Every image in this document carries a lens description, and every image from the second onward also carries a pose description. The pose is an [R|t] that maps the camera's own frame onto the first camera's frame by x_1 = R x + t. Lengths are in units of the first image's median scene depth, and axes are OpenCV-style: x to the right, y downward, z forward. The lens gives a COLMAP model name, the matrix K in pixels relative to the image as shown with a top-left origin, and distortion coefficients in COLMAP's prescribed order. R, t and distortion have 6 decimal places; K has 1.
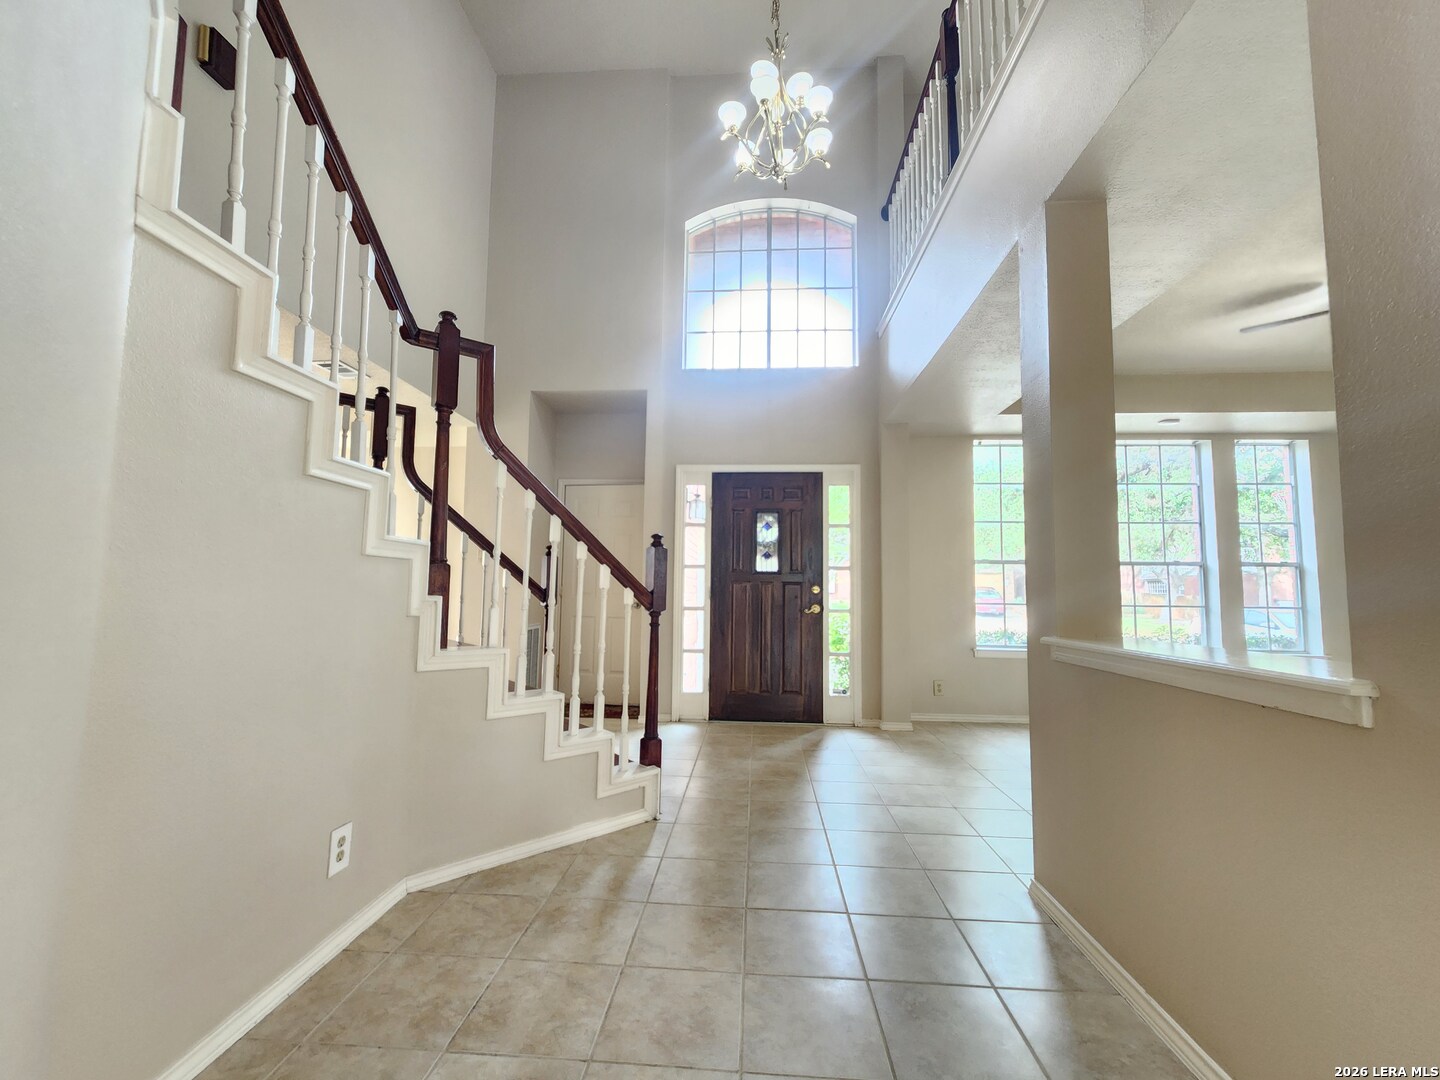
lens RADIAL K [[593.5, 0, 714.8], [0, 593.5, 543.9], [0, 0, 1]] dist [0.000218, -0.000437]
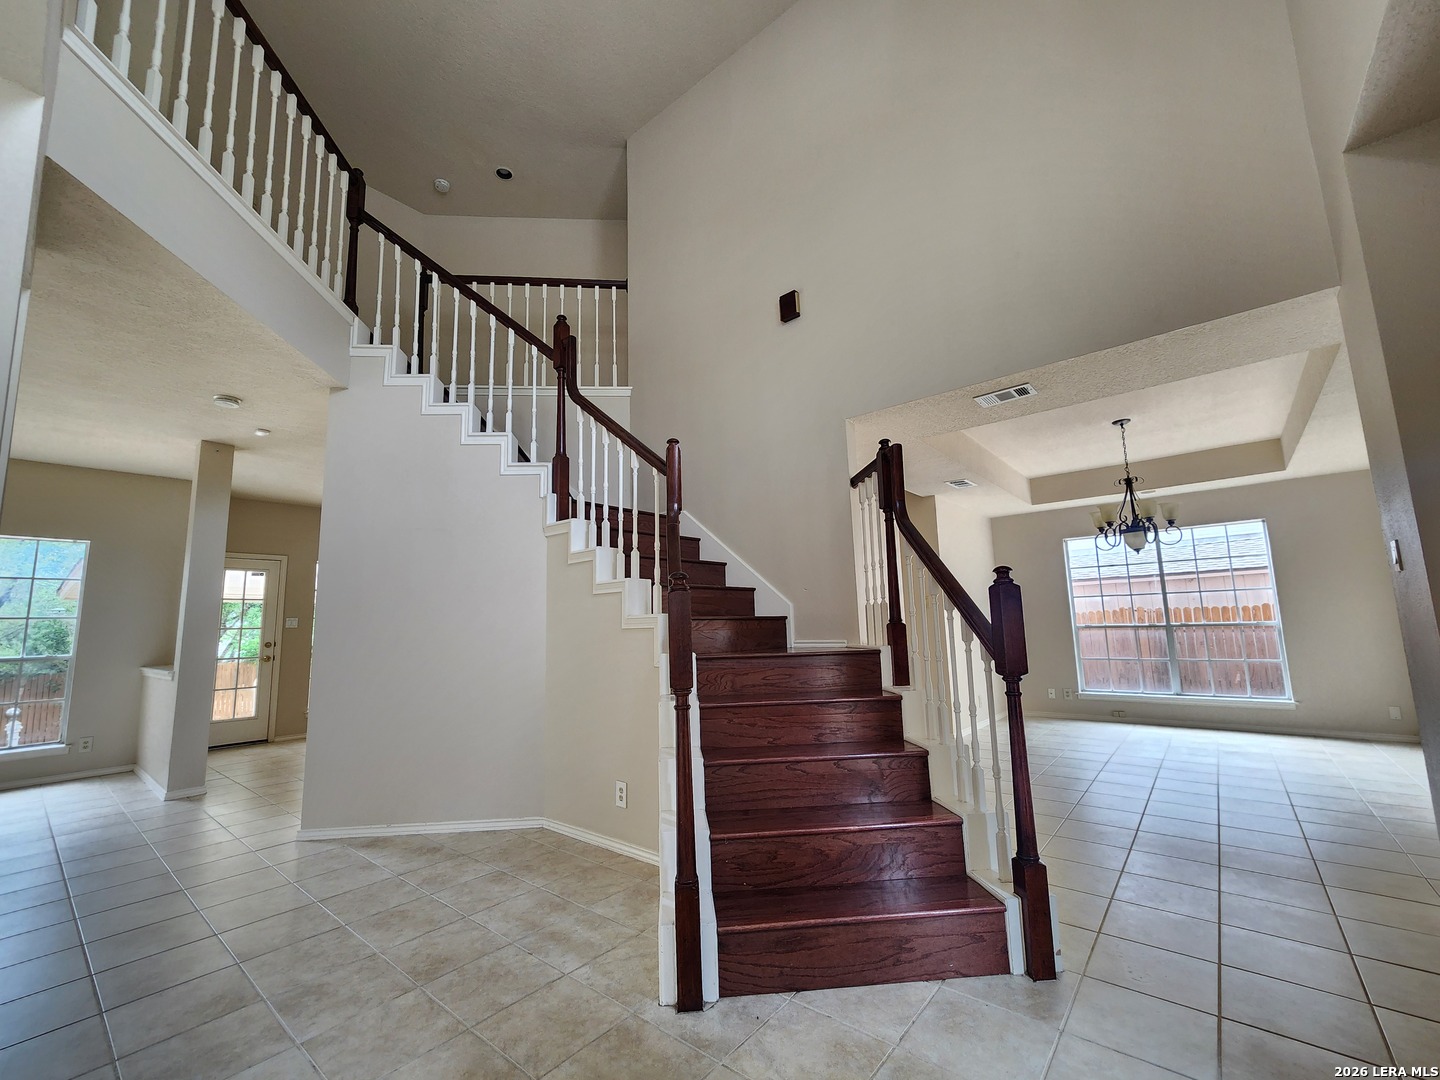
lens RADIAL K [[593.5, 0, 714.8], [0, 593.5, 543.9], [0, 0, 1]] dist [0.000218, -0.000437]
pose [[-0.589975, -0.101883, -0.800968, 0.710397], [0.086384, 0.978349, -0.188074, 0.134080], [0.802787, -0.180150, -0.568400, 2.359261]]
